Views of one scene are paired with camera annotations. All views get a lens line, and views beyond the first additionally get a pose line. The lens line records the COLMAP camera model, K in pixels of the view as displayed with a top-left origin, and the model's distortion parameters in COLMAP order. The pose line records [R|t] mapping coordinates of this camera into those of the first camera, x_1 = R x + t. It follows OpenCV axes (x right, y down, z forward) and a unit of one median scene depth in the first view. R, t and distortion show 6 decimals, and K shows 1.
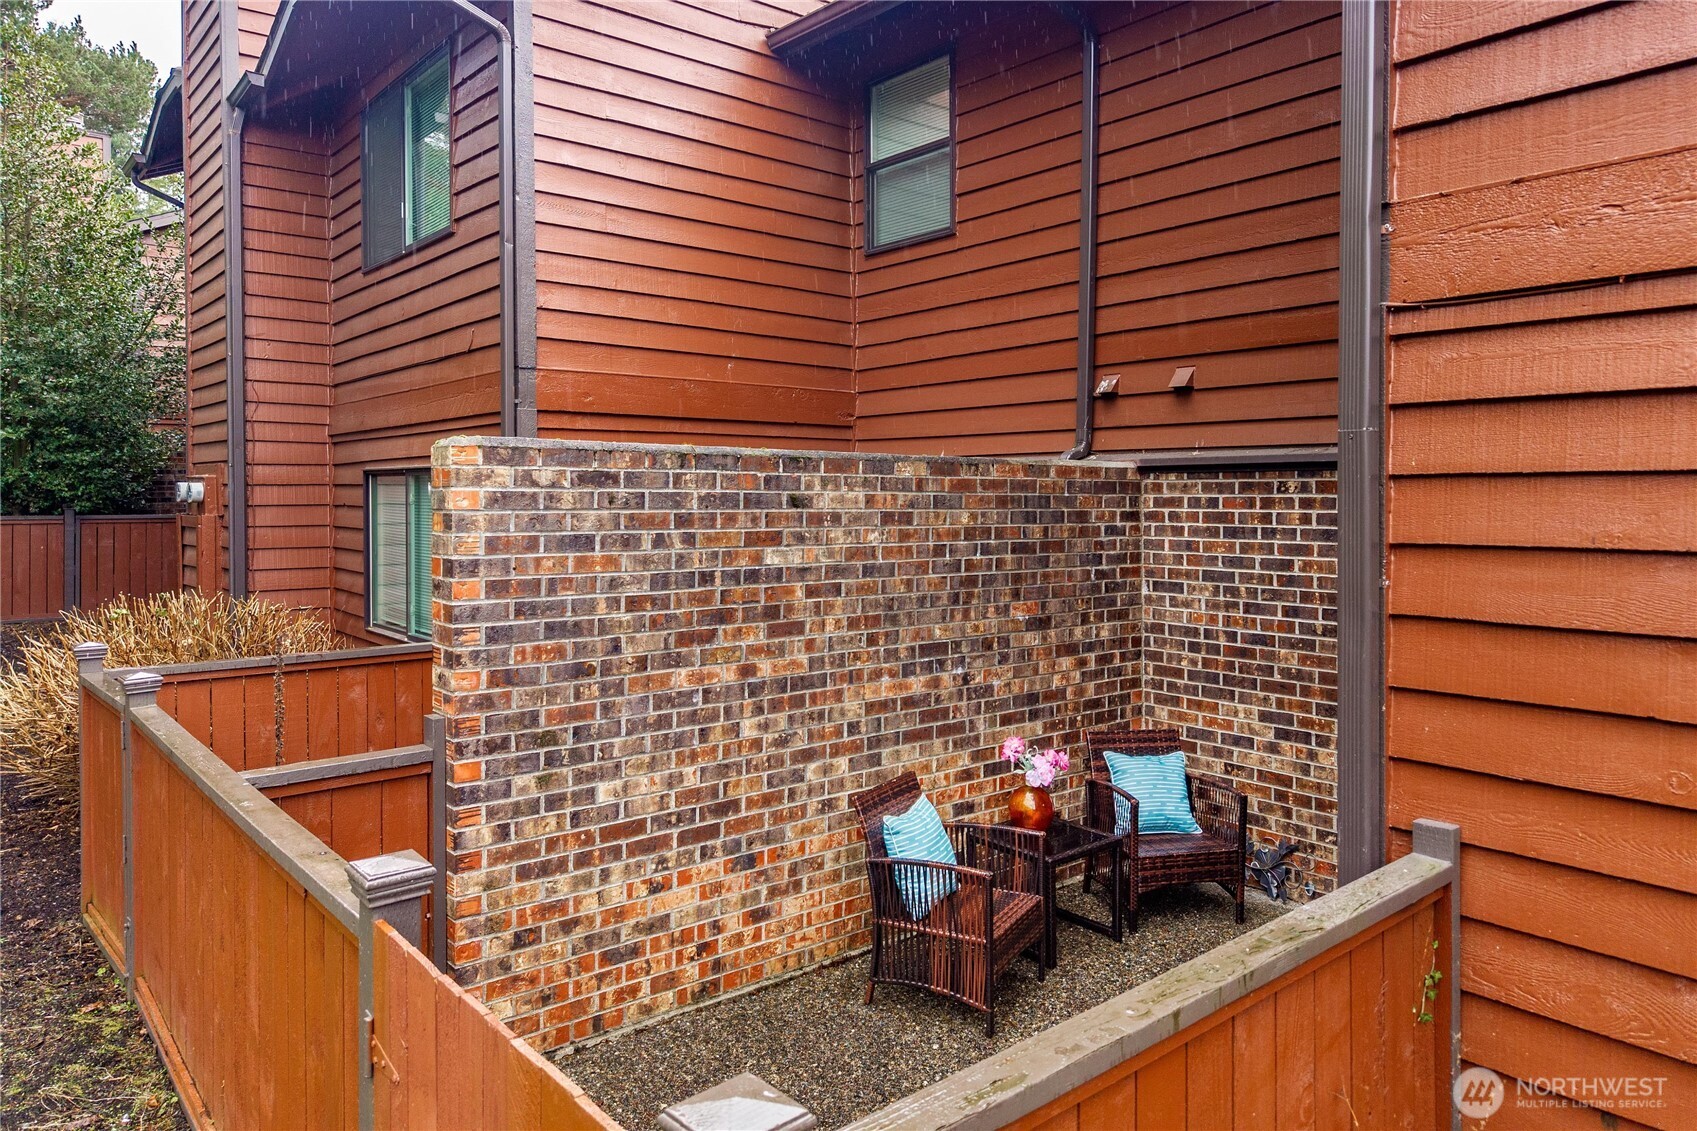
lens RADIAL K [[1132.9, 0, 843.9], [0, 1132.9, 492.2], [0, 0, 1]] dist [0.036000, 0.000325]
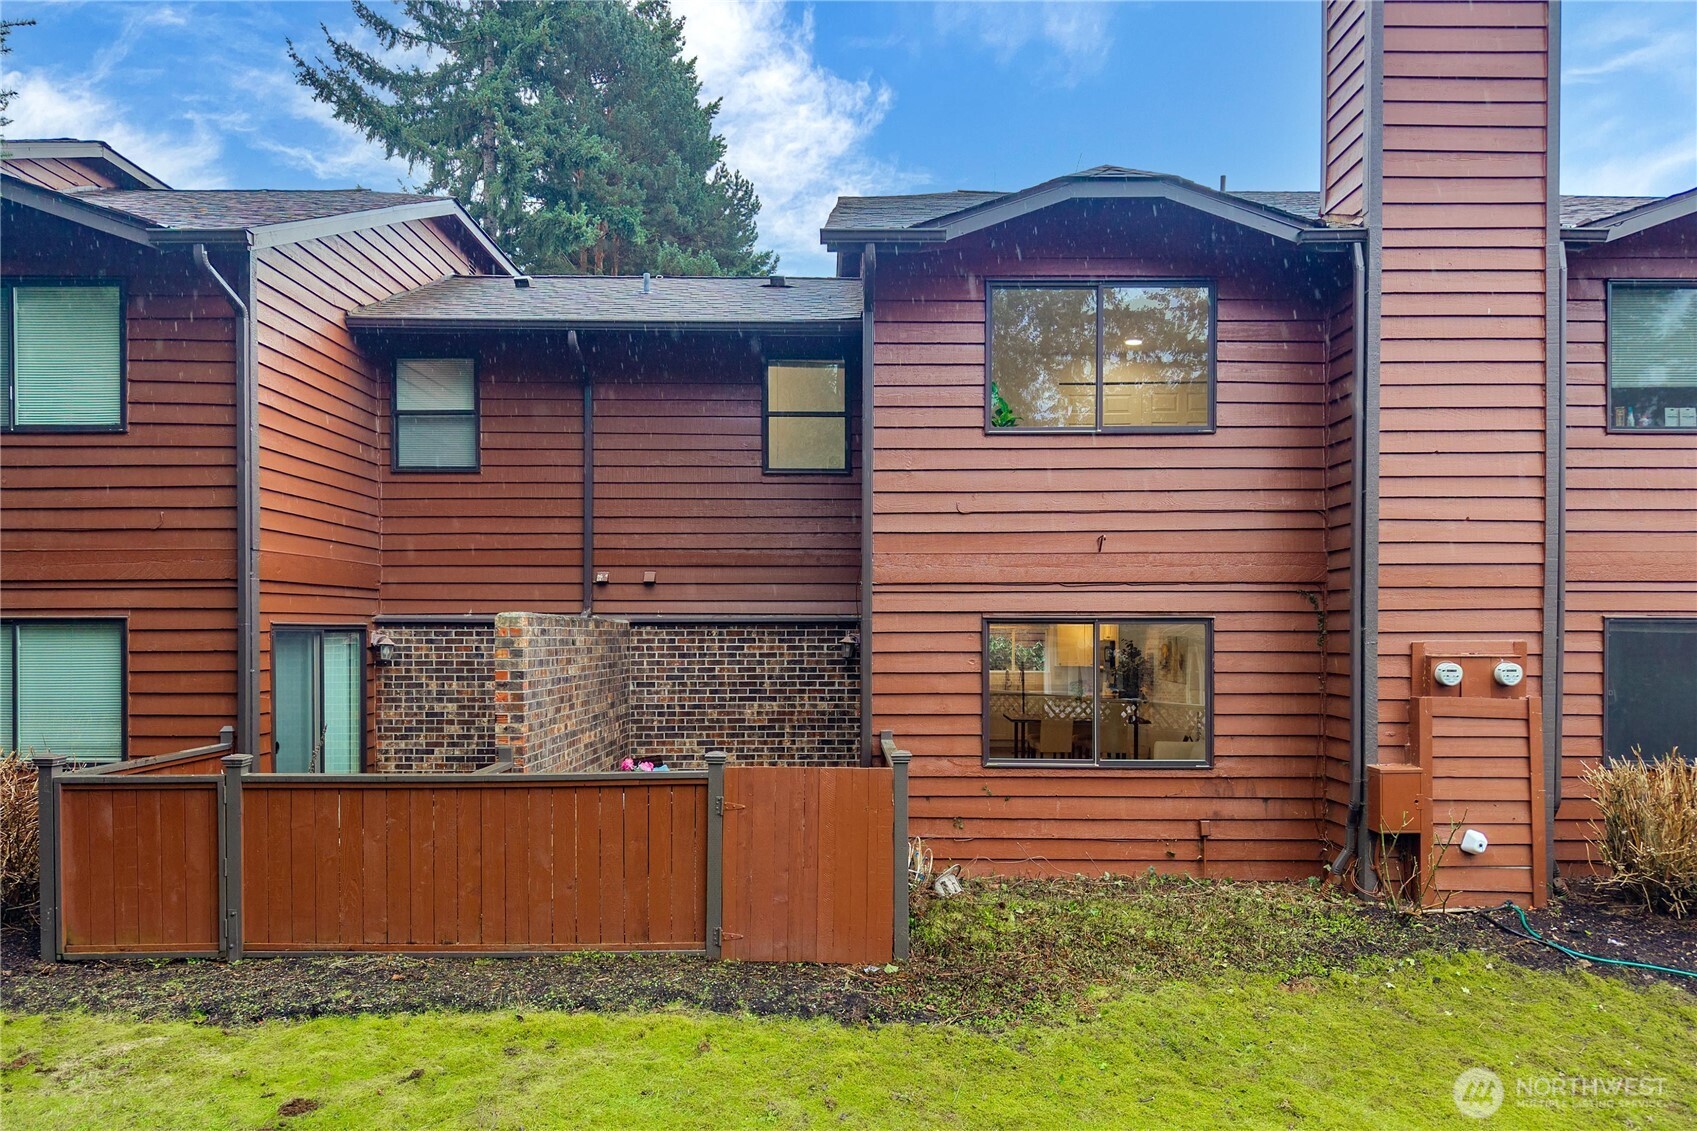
lens RADIAL K [[1132.9, 0, 849.2], [0, 1132.9, 566.1], [0, 0, 1]] dist [0.036000, 0.000325]
pose [[0.639980, 0.042219, 0.767230, -1.011997], [0.000626, 0.998460, -0.055465, -0.011502], [-0.768391, 0.035977, 0.638969, -0.524816]]
